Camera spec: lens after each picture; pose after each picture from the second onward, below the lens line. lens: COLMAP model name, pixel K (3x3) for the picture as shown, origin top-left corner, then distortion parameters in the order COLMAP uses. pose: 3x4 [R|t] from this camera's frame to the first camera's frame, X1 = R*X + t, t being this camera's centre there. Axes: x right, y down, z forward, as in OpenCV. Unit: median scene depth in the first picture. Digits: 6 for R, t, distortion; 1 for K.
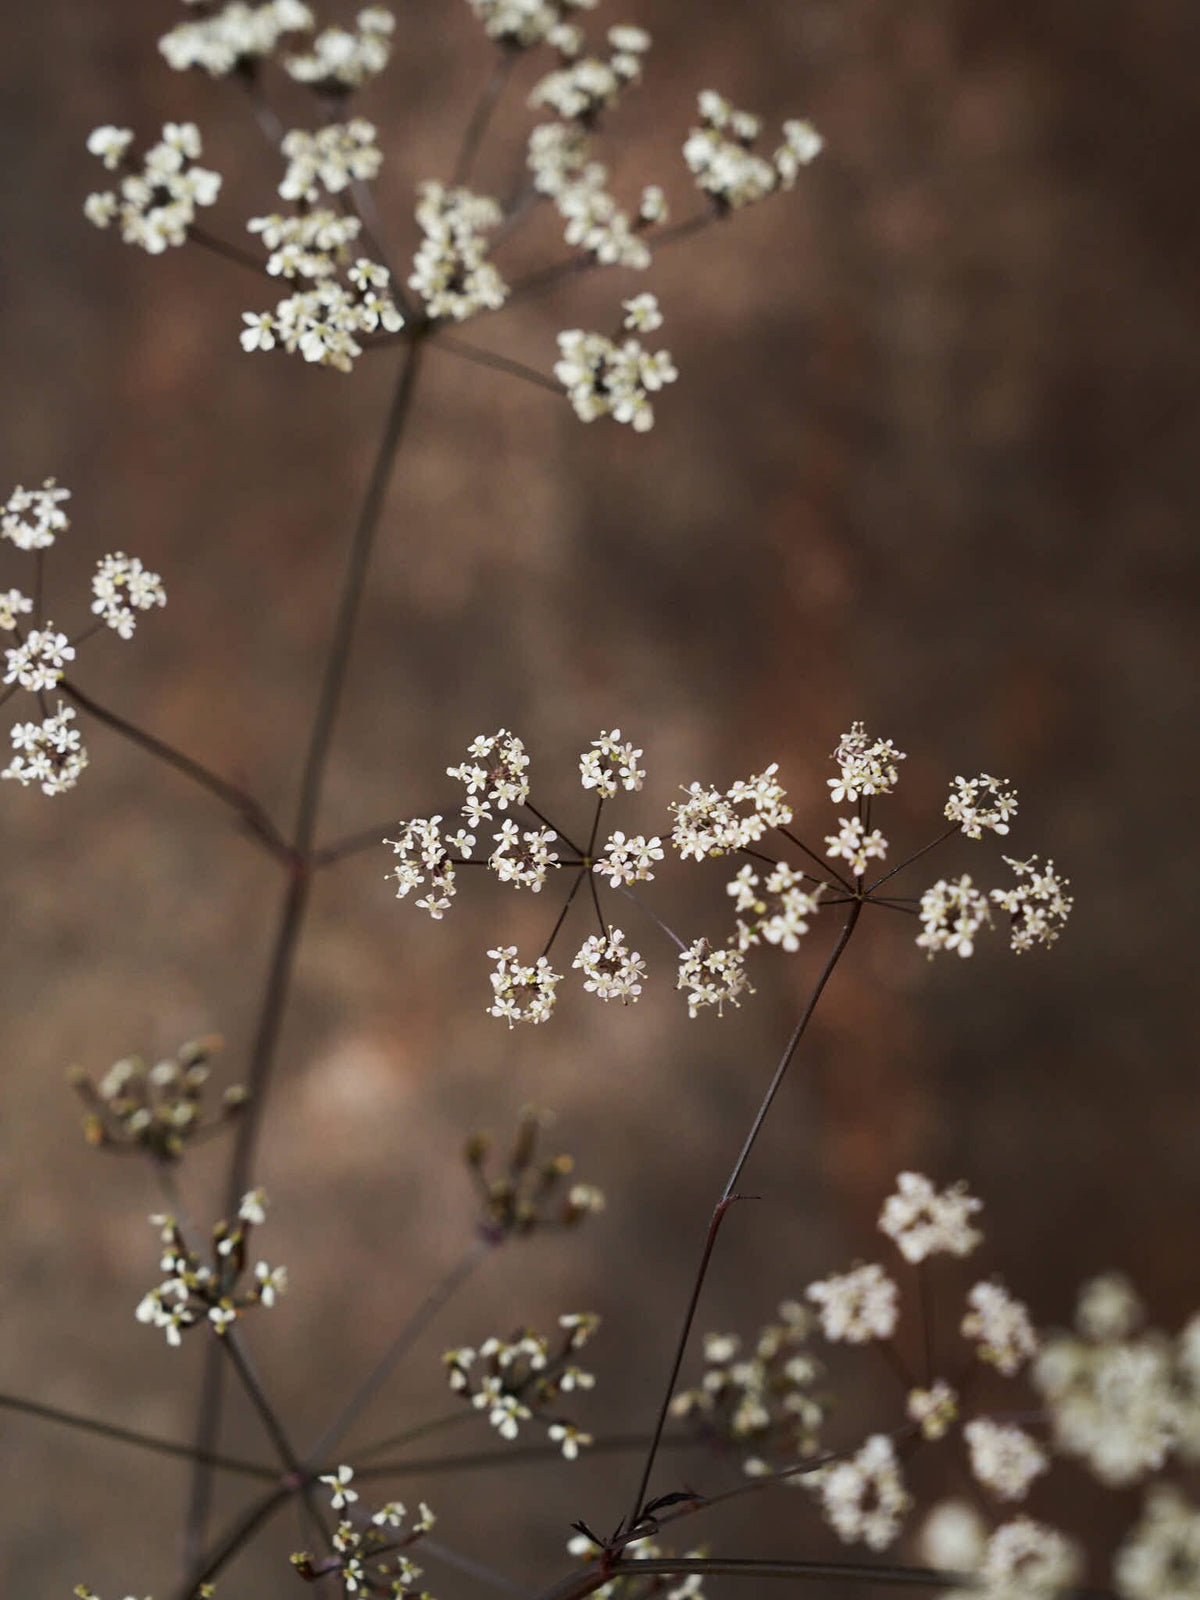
lens RADIAL K [[3792.4, 0, 622.9], [0, 3792.4, 710.9], [0, 0, 1]] dist [0.101730, 0.000000]
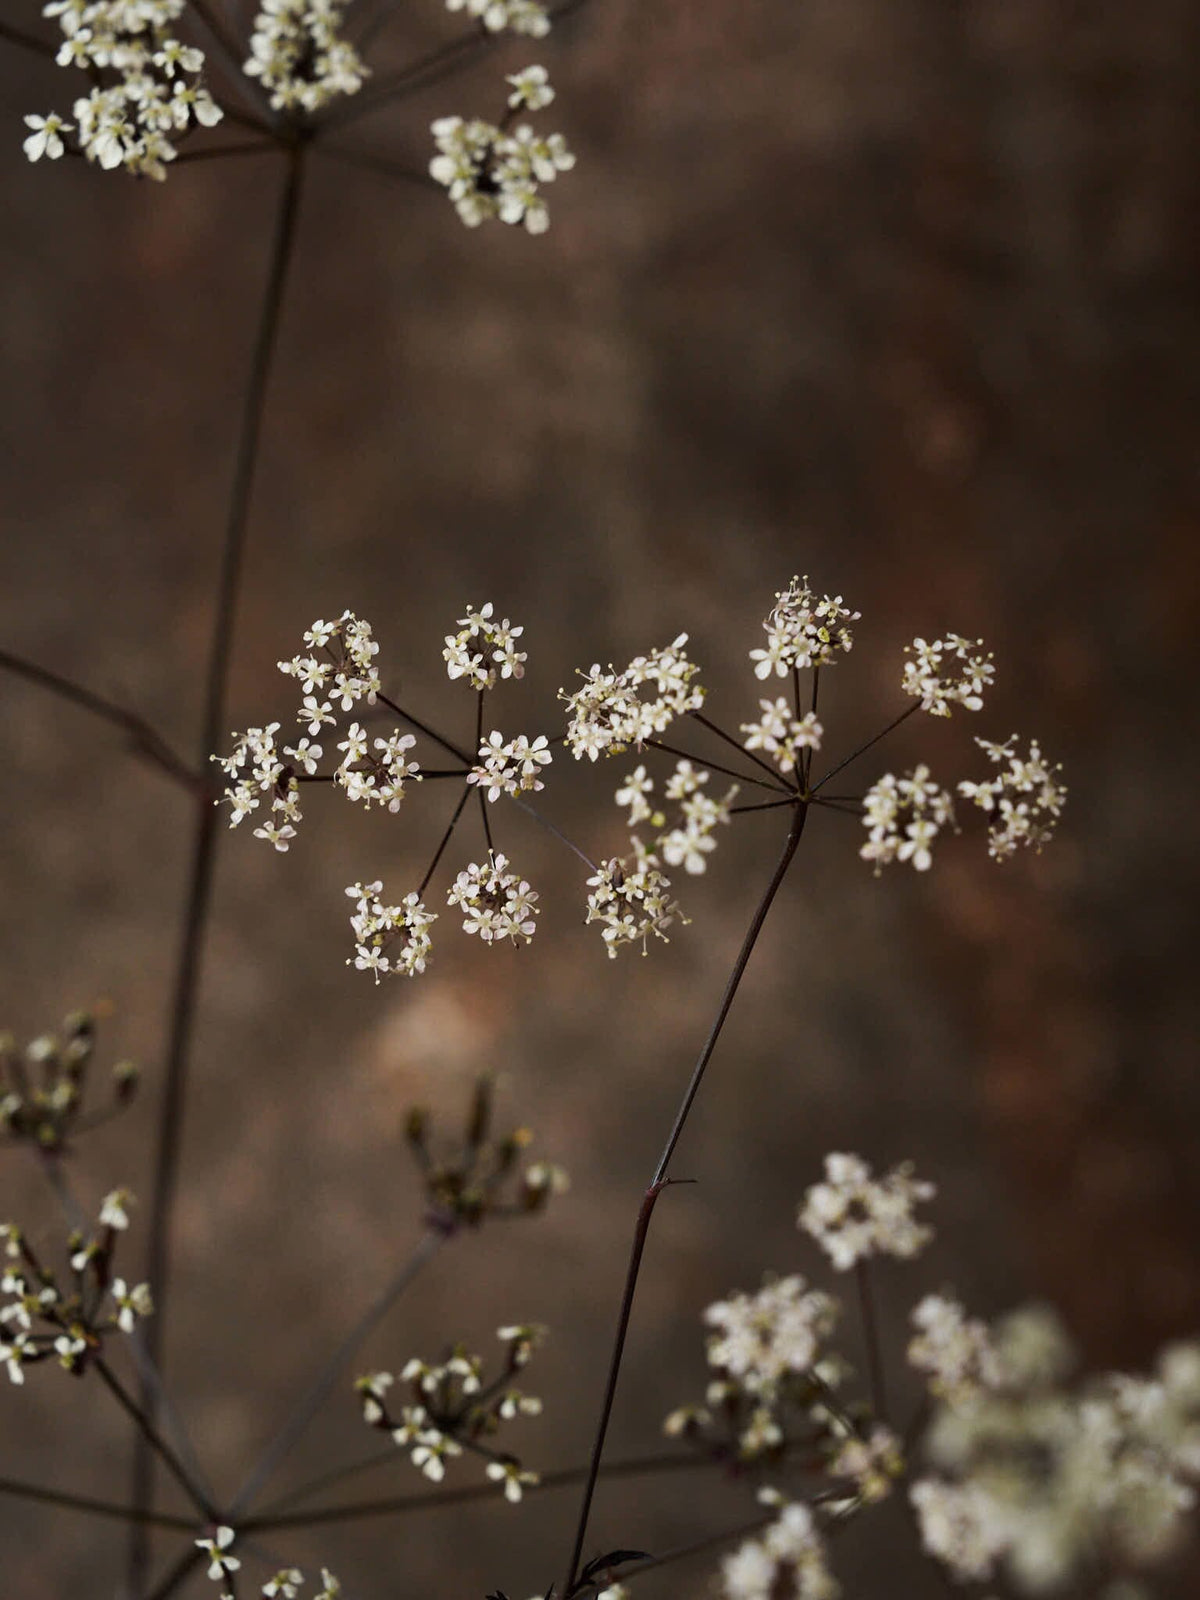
lens RADIAL K [[3649.5, 0, 615.4], [0, 3649.5, 724.0], [0, 0, 1]] dist [0.107119, 0.000000]
pose [[0.993346, -0.051296, -0.103110, 0.099171], [0.054018, 0.998257, 0.023784, 0.012922], [0.101710, -0.029196, 0.994386, 0.232127]]
